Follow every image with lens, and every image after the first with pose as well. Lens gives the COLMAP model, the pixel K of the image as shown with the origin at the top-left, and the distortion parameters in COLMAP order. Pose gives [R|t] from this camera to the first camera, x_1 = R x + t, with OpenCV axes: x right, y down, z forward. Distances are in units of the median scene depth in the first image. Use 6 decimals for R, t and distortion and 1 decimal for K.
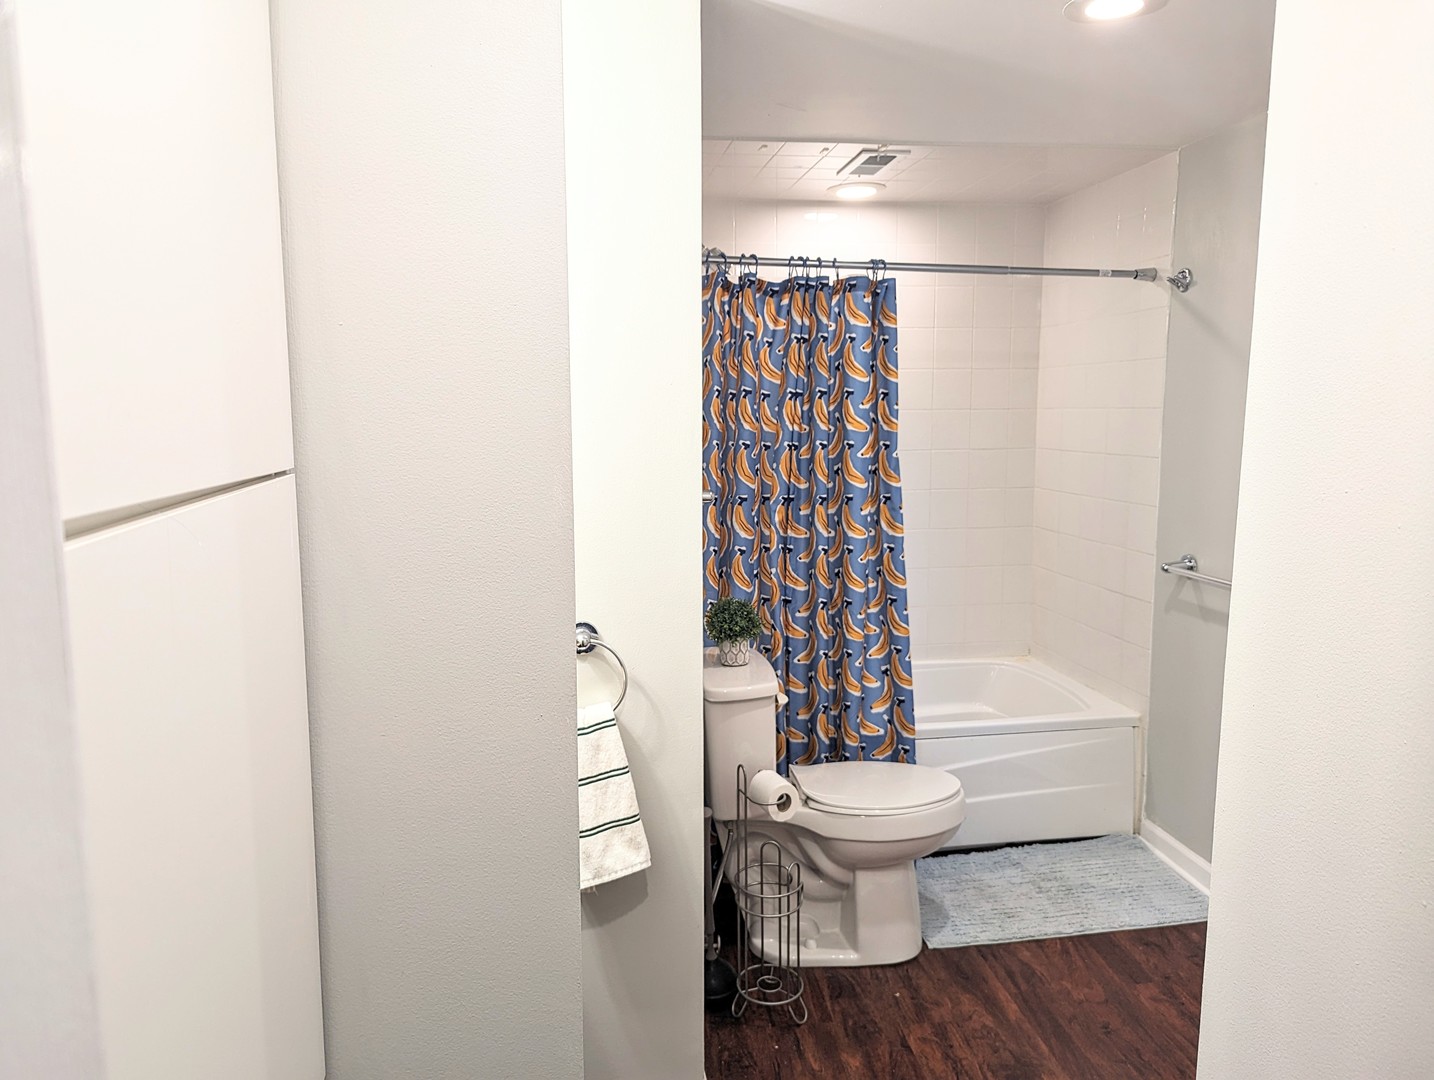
lens RADIAL K [[1005.6, 0, 698.3], [0, 1005.6, 548.6], [0, 0, 1]] dist [0.047910, -0.042139]
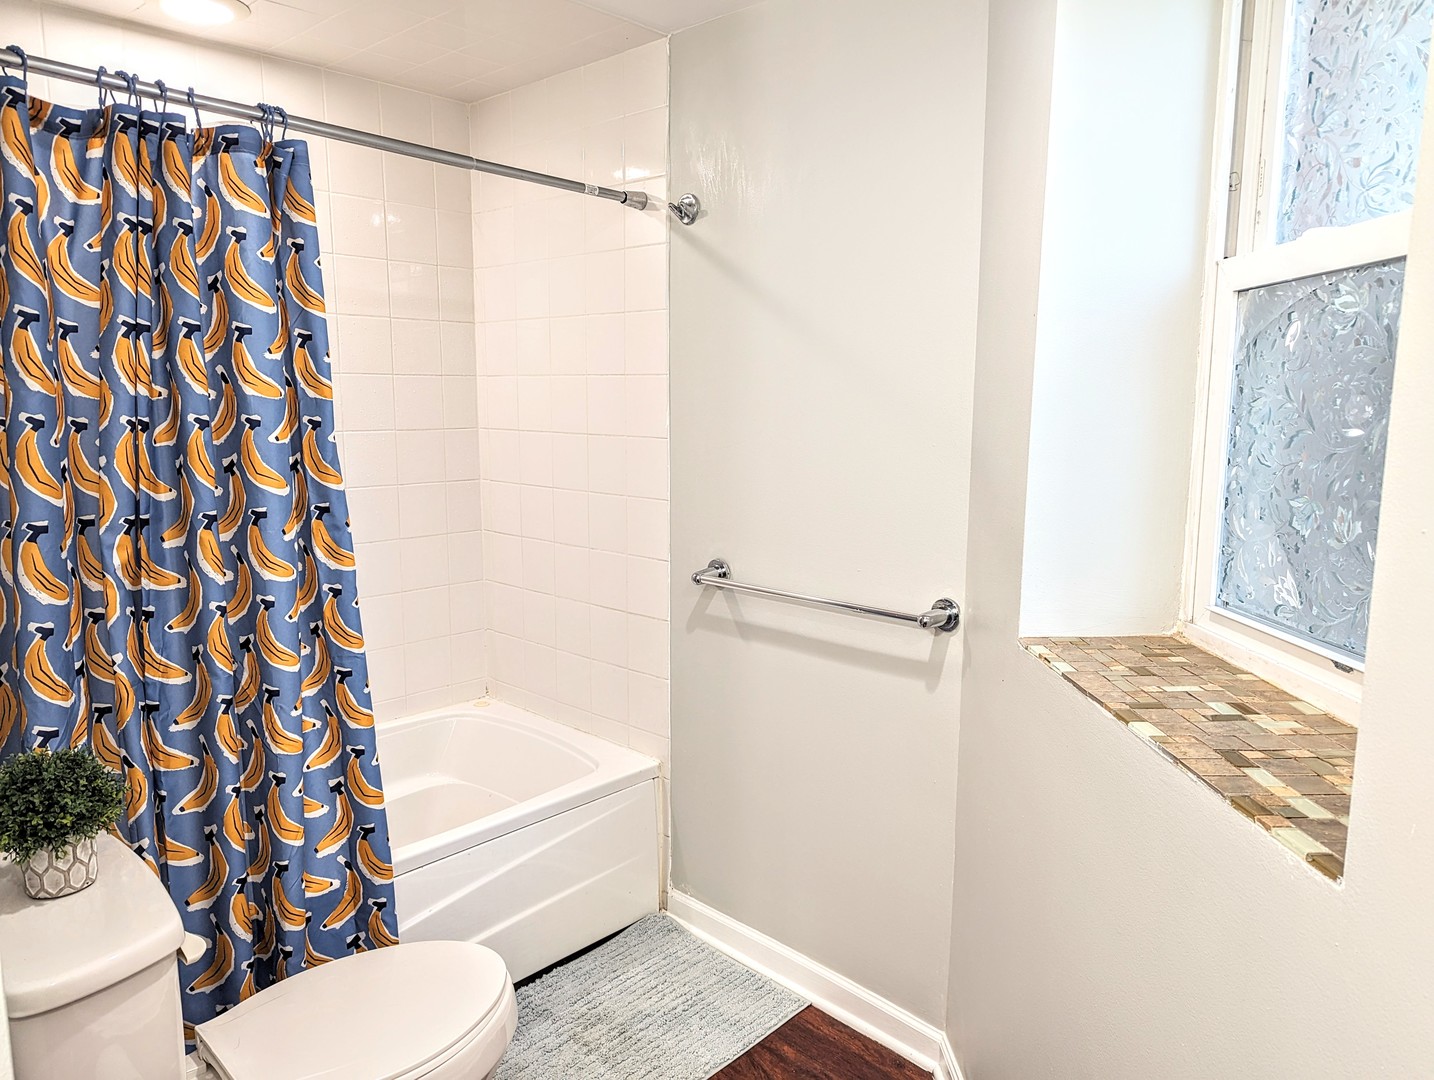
lens RADIAL K [[1005.6, 0, 706.6], [0, 1005.6, 540.4], [0, 0, 1]] dist [0.047910, -0.042139]
pose [[0.787727, -0.078710, 0.610976, -0.004231], [0.074102, 0.996709, 0.032864, -0.034949], [-0.611552, 0.019387, 0.790967, 0.381438]]
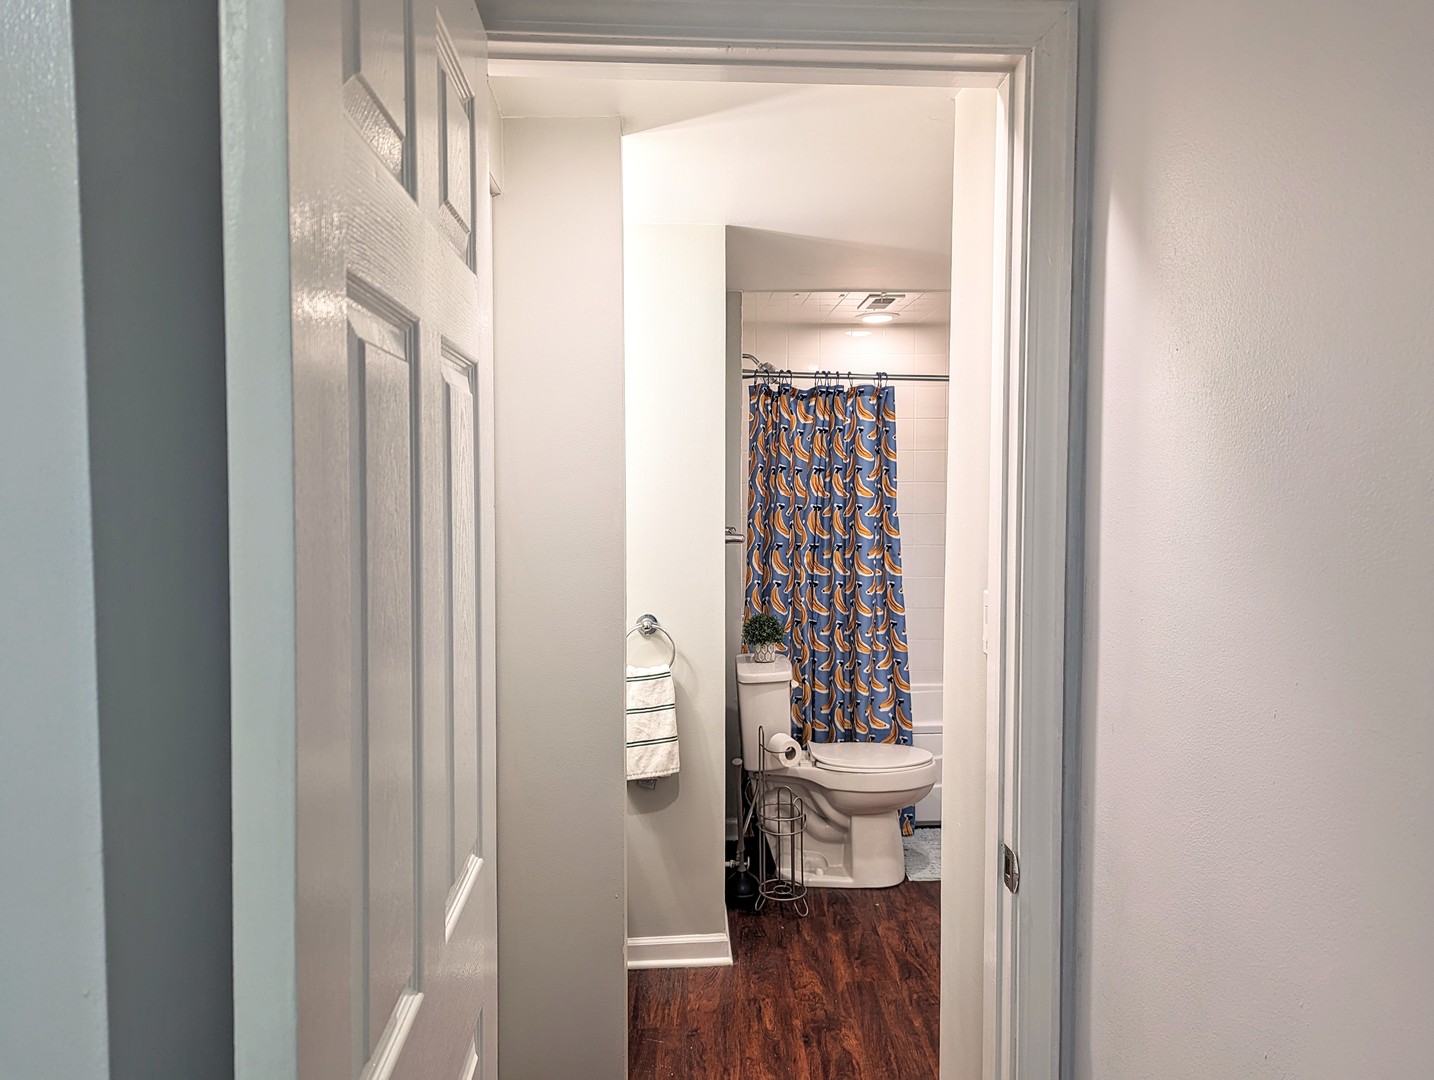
lens RADIAL K [[1005.6, 0, 708.9], [0, 1005.6, 534.2], [0, 0, 1]] dist [0.047910, -0.042139]
pose [[0.994176, 0.010202, -0.107285, 0.093987], [-0.019258, 0.996304, -0.083712, 0.050169], [0.106034, 0.085291, 0.990698, -0.356477]]
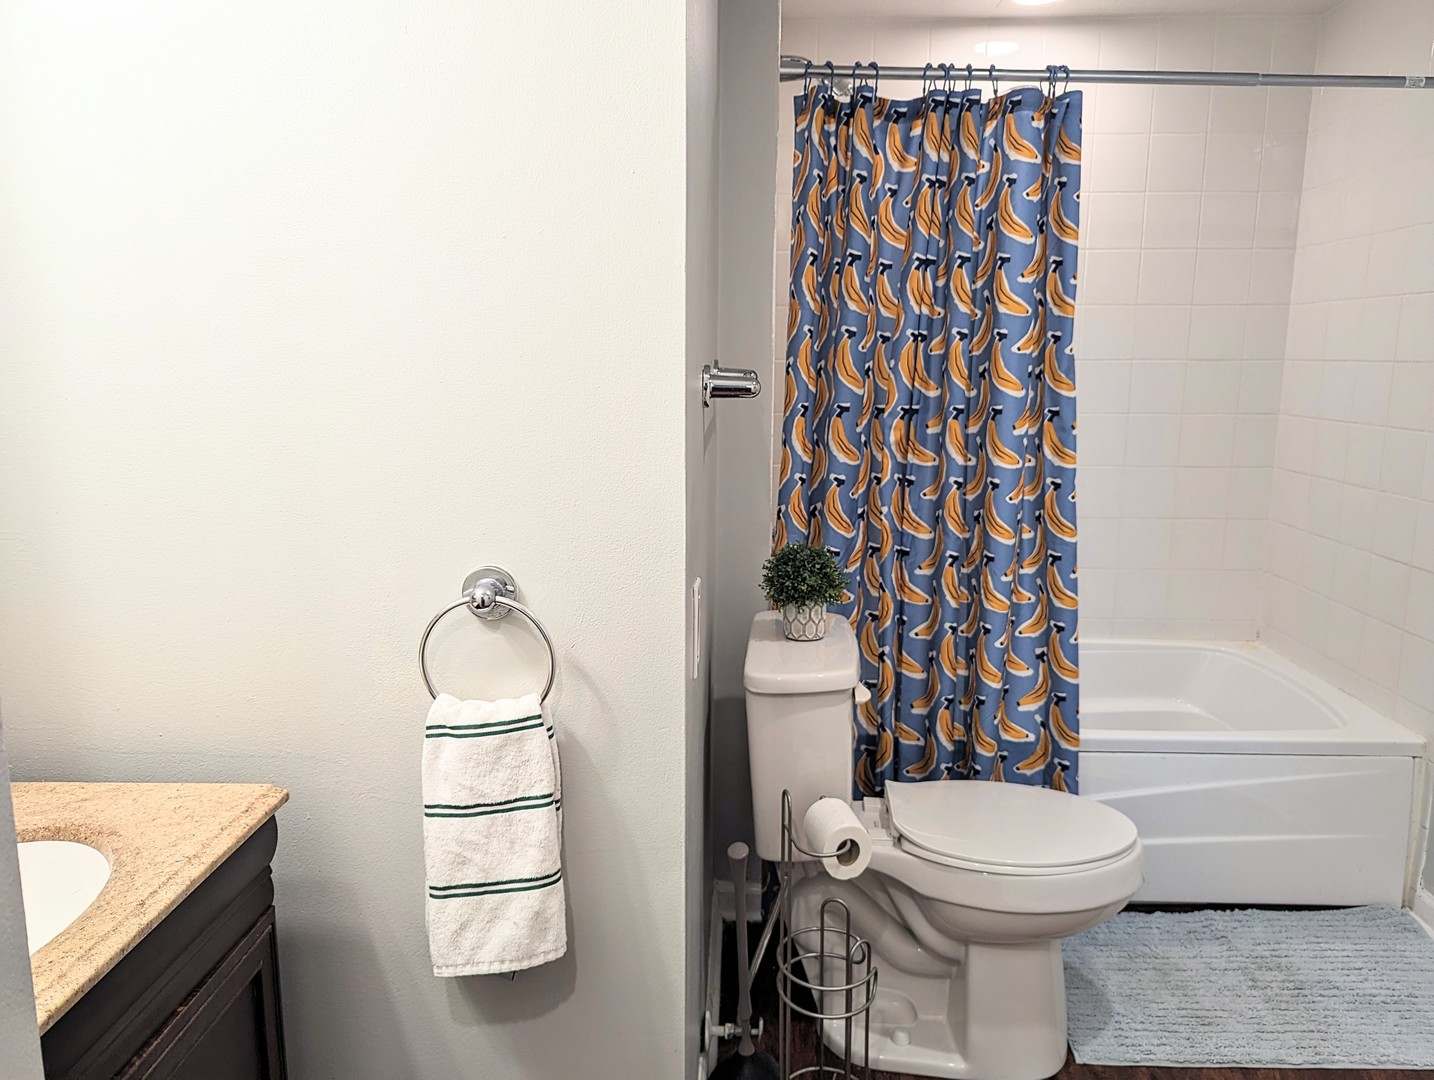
lens RADIAL K [[1005.6, 0, 721.9], [0, 1005.6, 535.2], [0, 0, 1]] dist [0.047910, -0.042139]
pose [[0.984314, 0.043339, -0.171017, 0.084473], [-0.036504, 0.998412, 0.042908, 0.013486], [0.172605, -0.035992, 0.984333, 0.263008]]
